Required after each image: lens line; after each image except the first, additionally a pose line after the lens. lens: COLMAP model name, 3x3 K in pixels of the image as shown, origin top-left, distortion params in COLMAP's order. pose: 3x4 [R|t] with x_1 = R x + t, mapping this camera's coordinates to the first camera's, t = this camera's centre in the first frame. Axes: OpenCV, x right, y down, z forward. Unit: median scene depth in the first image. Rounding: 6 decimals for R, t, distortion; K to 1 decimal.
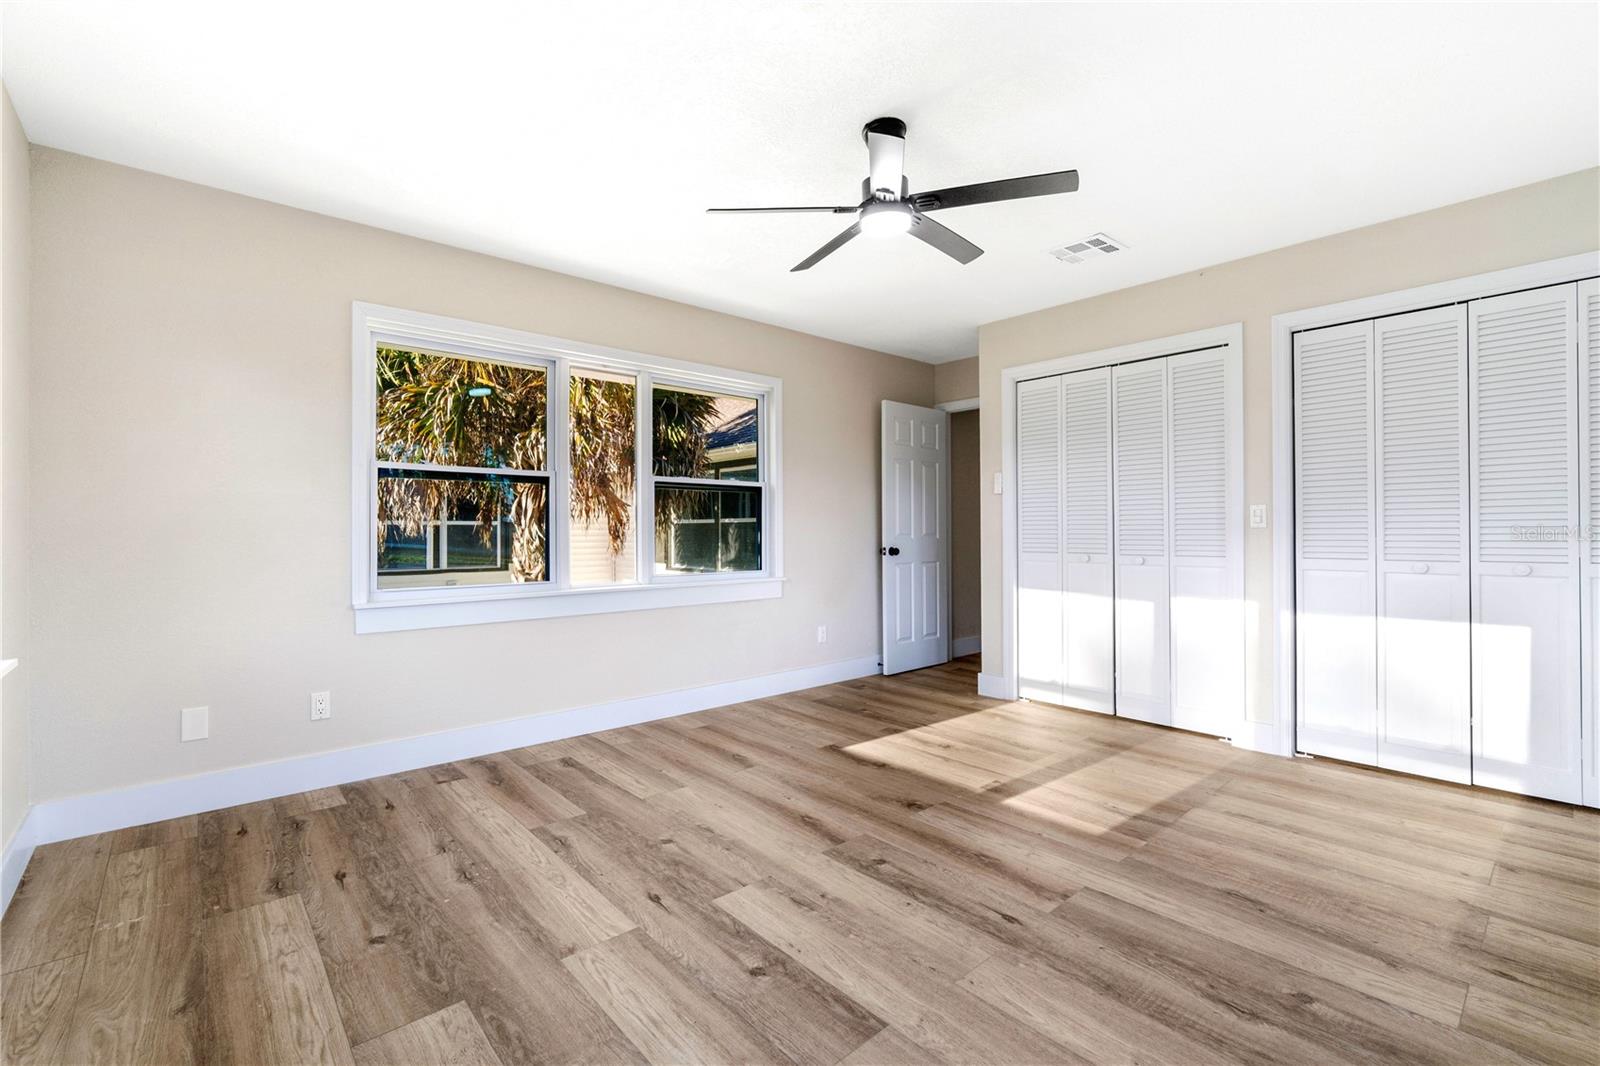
lens RADIAL K [[690.6, 0, 800.9], [0, 690.6, 520.3], [0, 0, 1]] dist [-0.008438, -0.000201]
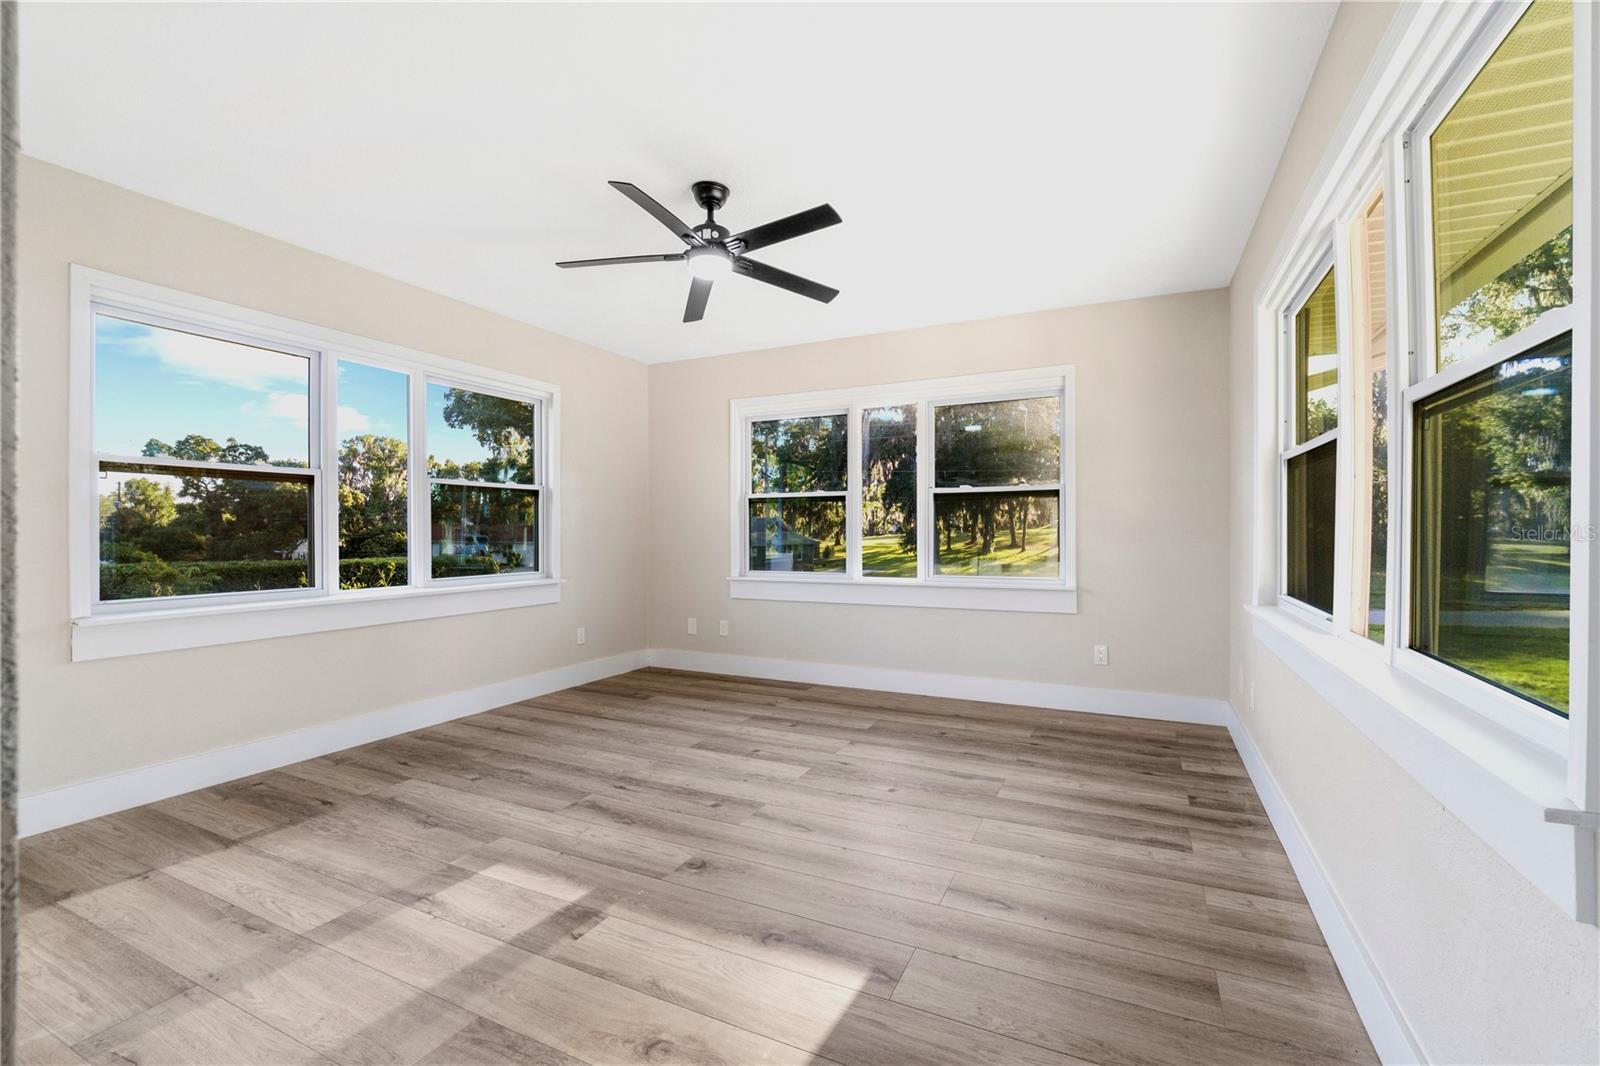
lens RADIAL K [[690.6, 0, 800.9], [0, 690.6, 520.3], [0, 0, 1]] dist [-0.008438, -0.000201]
pose [[-0.924294, -0.001055, -0.381679, 0.413535], [0.009313, 0.999636, -0.025315, 0.022585], [0.381567, -0.026953, -0.923948, 2.059735]]
